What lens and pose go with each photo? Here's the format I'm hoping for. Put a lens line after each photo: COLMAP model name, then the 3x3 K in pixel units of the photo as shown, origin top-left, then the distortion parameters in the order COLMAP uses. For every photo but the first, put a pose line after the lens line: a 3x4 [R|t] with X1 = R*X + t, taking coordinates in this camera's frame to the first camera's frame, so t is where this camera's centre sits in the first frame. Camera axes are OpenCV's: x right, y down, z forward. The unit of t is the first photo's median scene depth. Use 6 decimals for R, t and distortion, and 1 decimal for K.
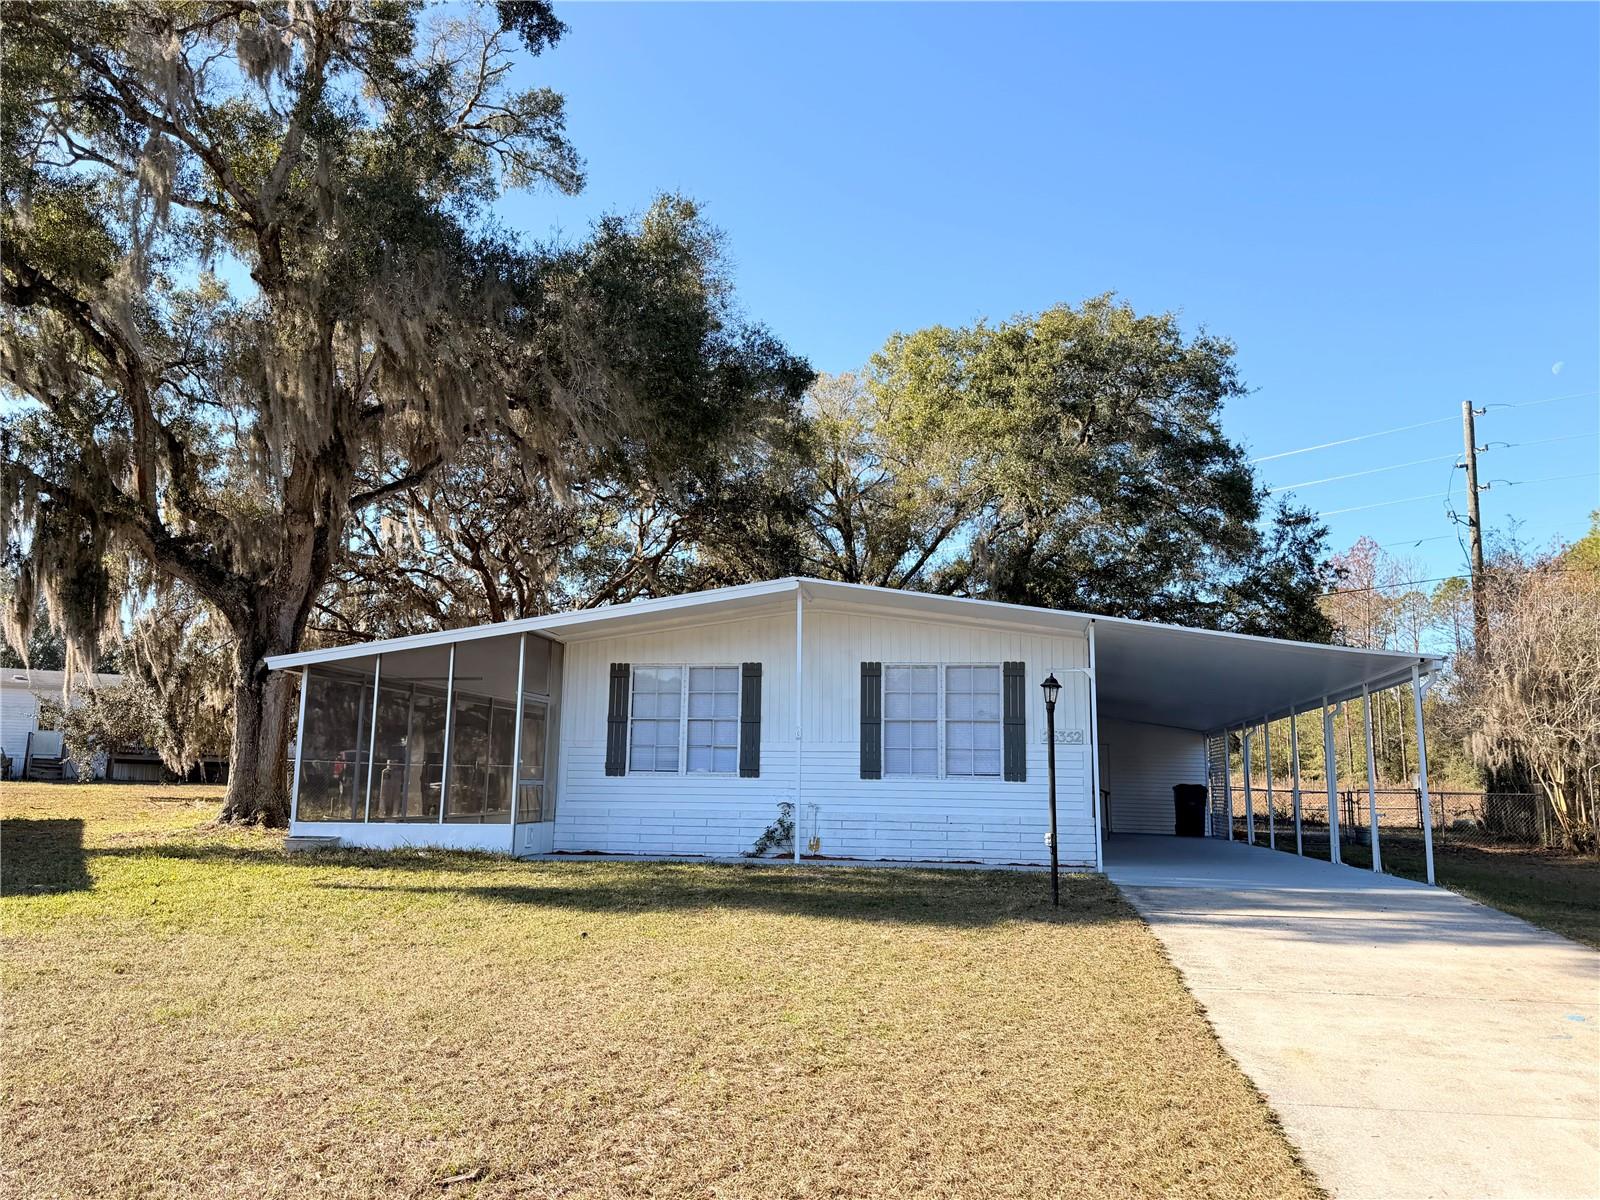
lens RADIAL K [[1106.5, 0, 800.0], [0, 1106.5, 600.0], [0, 0, 1]] dist [-0.030235, -0.002236]
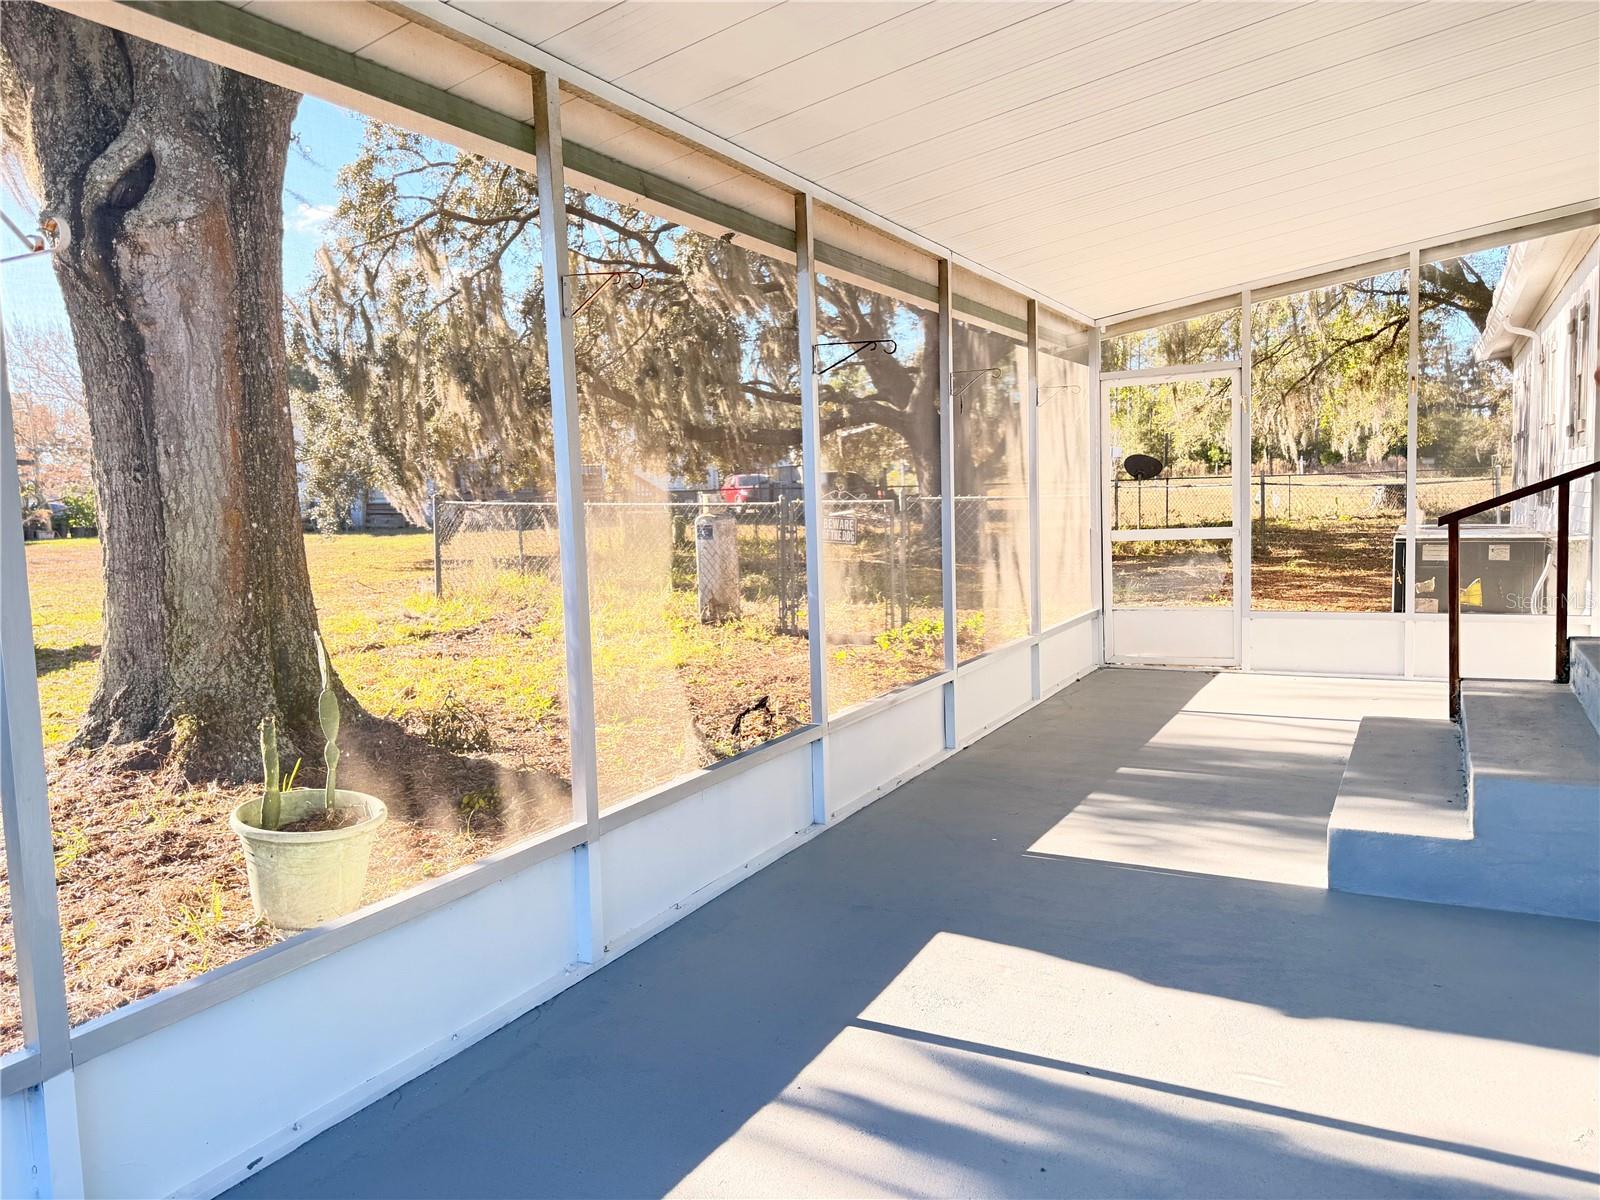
lens RADIAL K [[1125.8, 0, 746.9], [0, 1125.8, 604.6], [0, 0, 1]] dist [0.005549, 0.002176]
pose [[0.918970, -0.005833, -0.394284, -0.245622], [0.108405, 0.965101, 0.238386, 0.112197], [0.379133, -0.261812, 0.887532, 0.800741]]
